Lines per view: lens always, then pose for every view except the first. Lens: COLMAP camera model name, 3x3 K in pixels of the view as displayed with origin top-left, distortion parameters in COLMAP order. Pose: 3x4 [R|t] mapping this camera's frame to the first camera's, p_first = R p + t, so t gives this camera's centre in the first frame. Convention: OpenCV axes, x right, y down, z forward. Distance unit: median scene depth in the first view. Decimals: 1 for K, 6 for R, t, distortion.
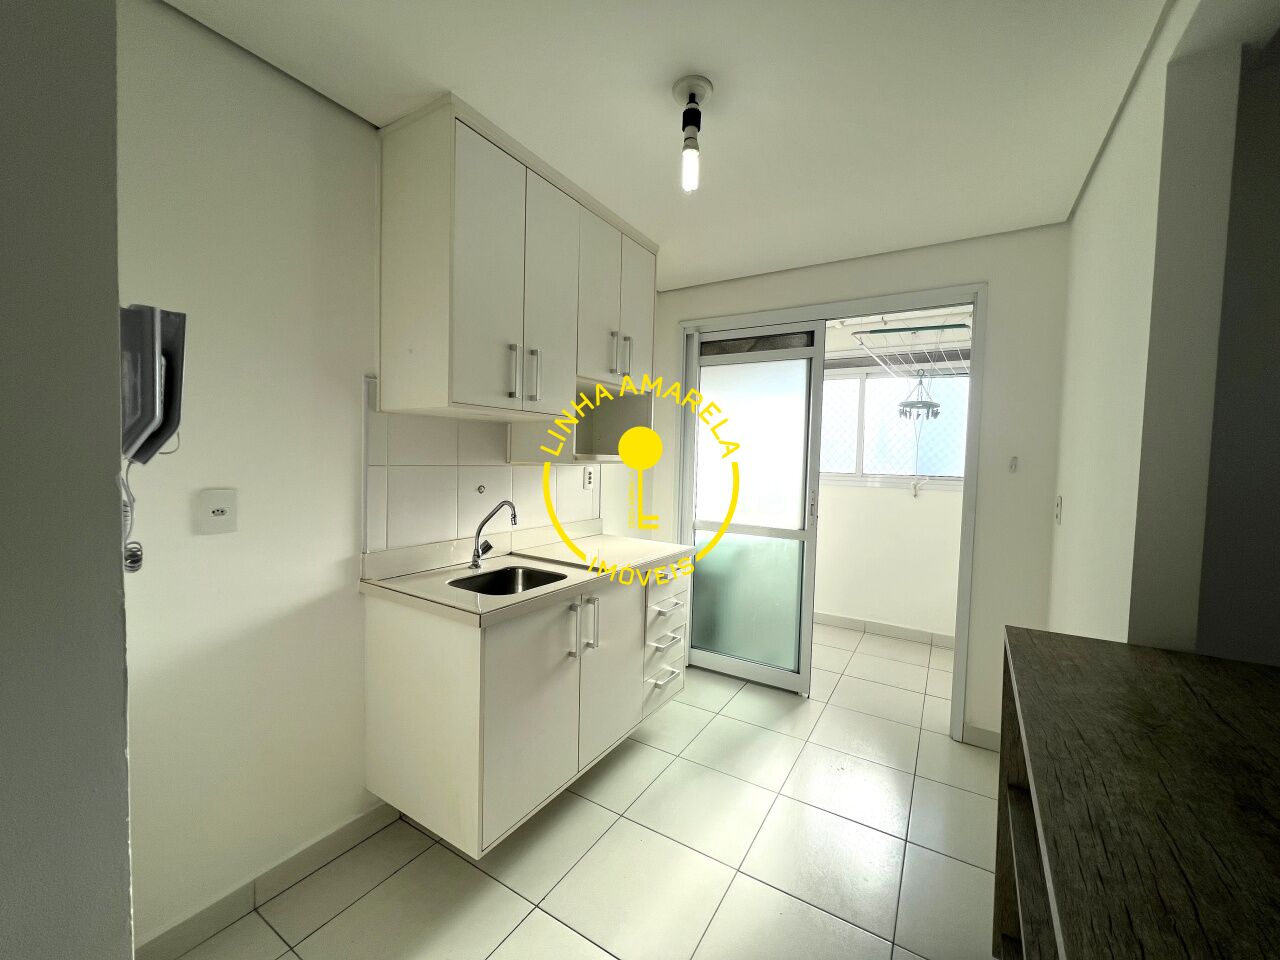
lens RADIAL K [[511.2, 0, 637.1], [0, 511.2, 478.8], [0, 0, 1]] dist [-0.002011, 0.000353]
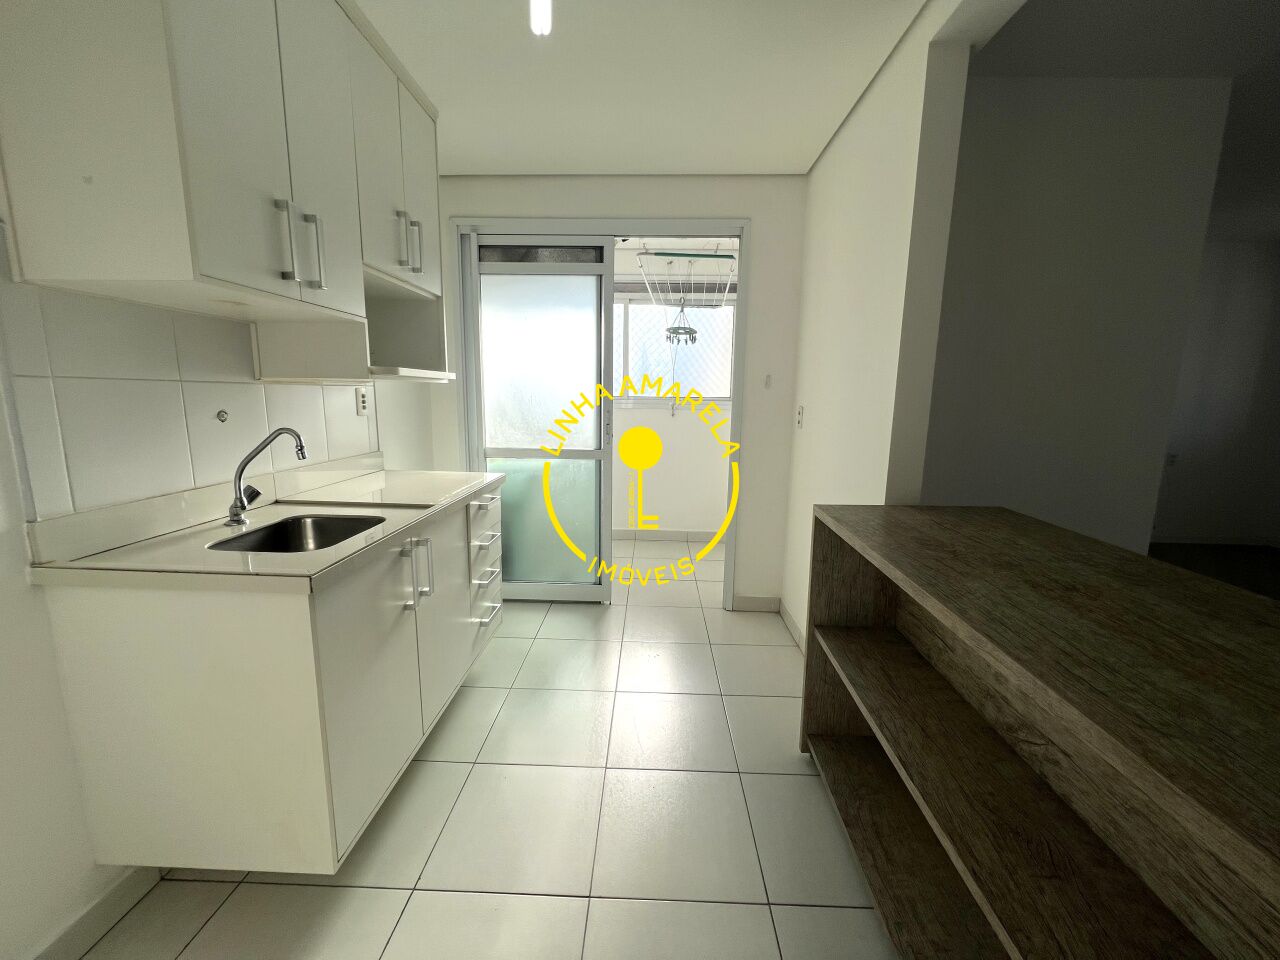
lens RADIAL K [[511.2, 0, 636.7], [0, 511.2, 478.9], [0, 0, 1]] dist [-0.002011, 0.000353]
pose [[0.866402, -0.094726, 0.490281, -0.152713], [0.030144, 0.989973, 0.138002, 0.024471], [-0.498437, -0.104786, 0.860570, 0.091073]]
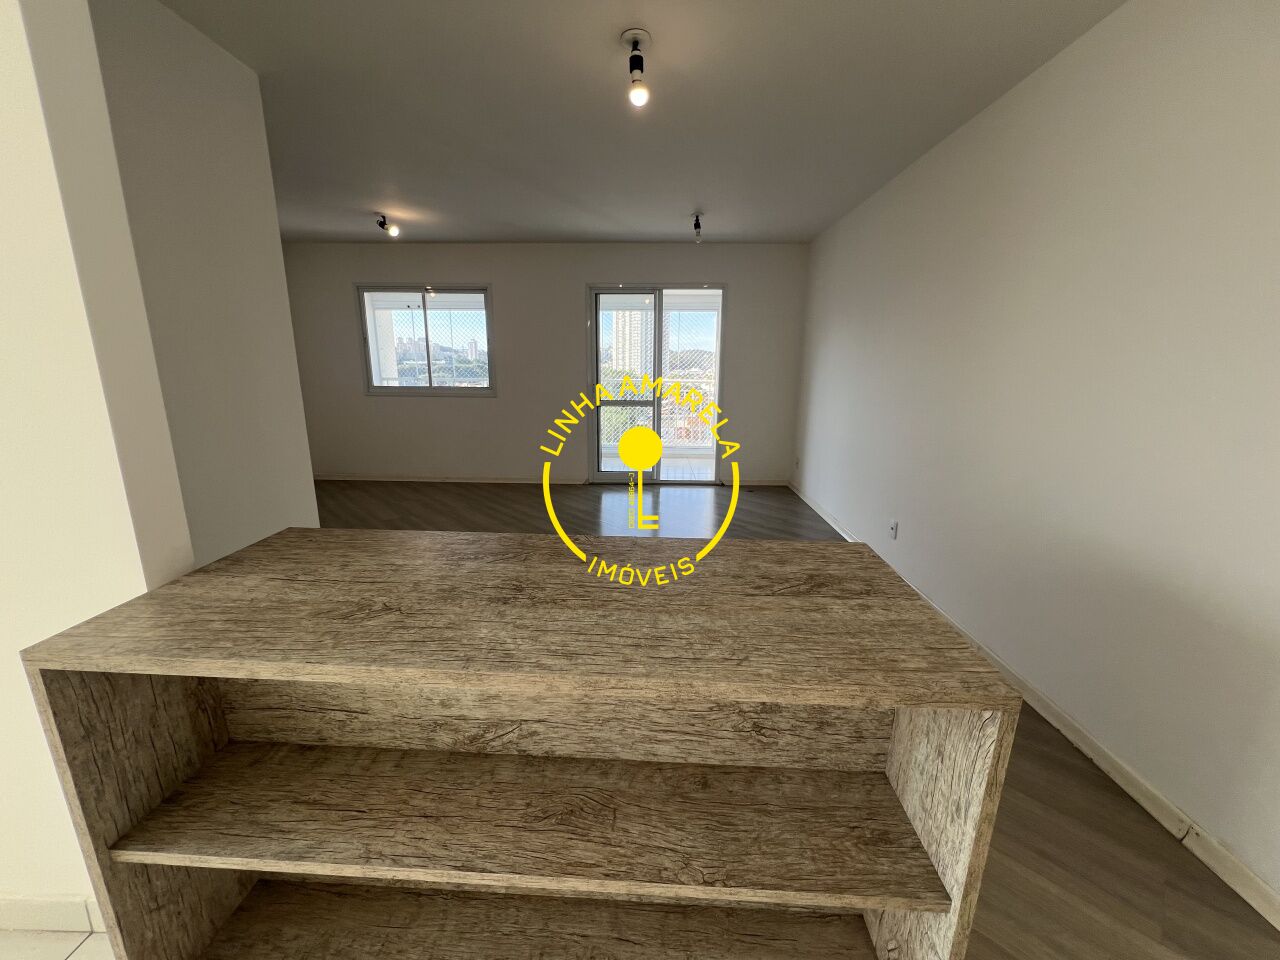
lens RADIAL K [[511.2, 0, 637.7], [0, 511.2, 481.6], [0, 0, 1]] dist [-0.002011, 0.000353]
pose [[-0.502879, -0.223990, 0.834830, -0.056326], [0.020386, 0.962497, 0.270524, -0.030153], [-0.864117, 0.153059, -0.479453, 0.379901]]
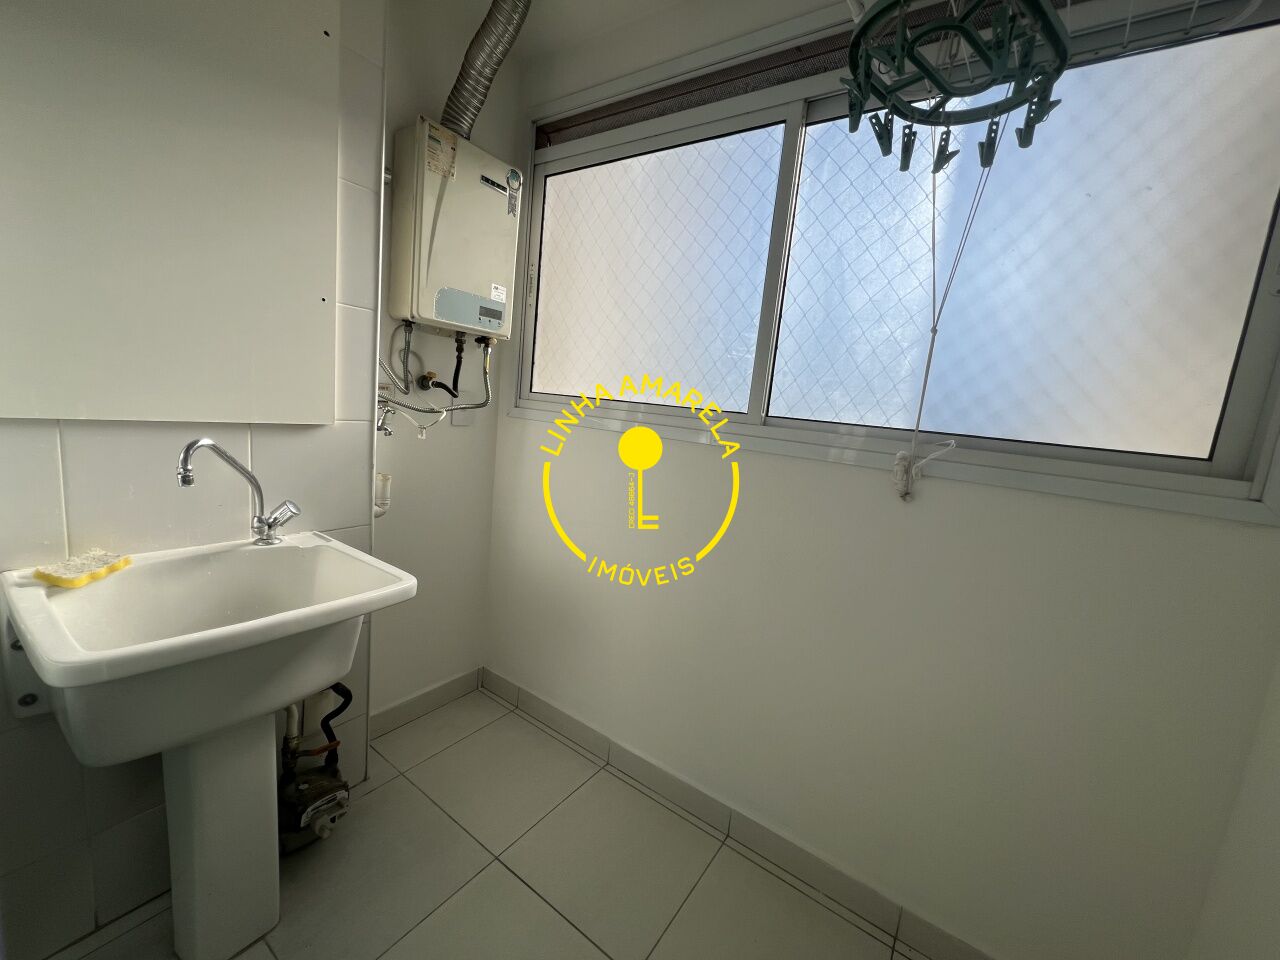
lens RADIAL K [[511.2, 0, 641.8], [0, 511.2, 481.1], [0, 0, 1]] dist [-0.002011, 0.000353]
pose [[0.992072, 0.089506, -0.088220, 0.697365], [-0.080690, 0.991822, 0.098885, 0.011525], [0.096350, -0.090982, 0.991181, 1.142884]]
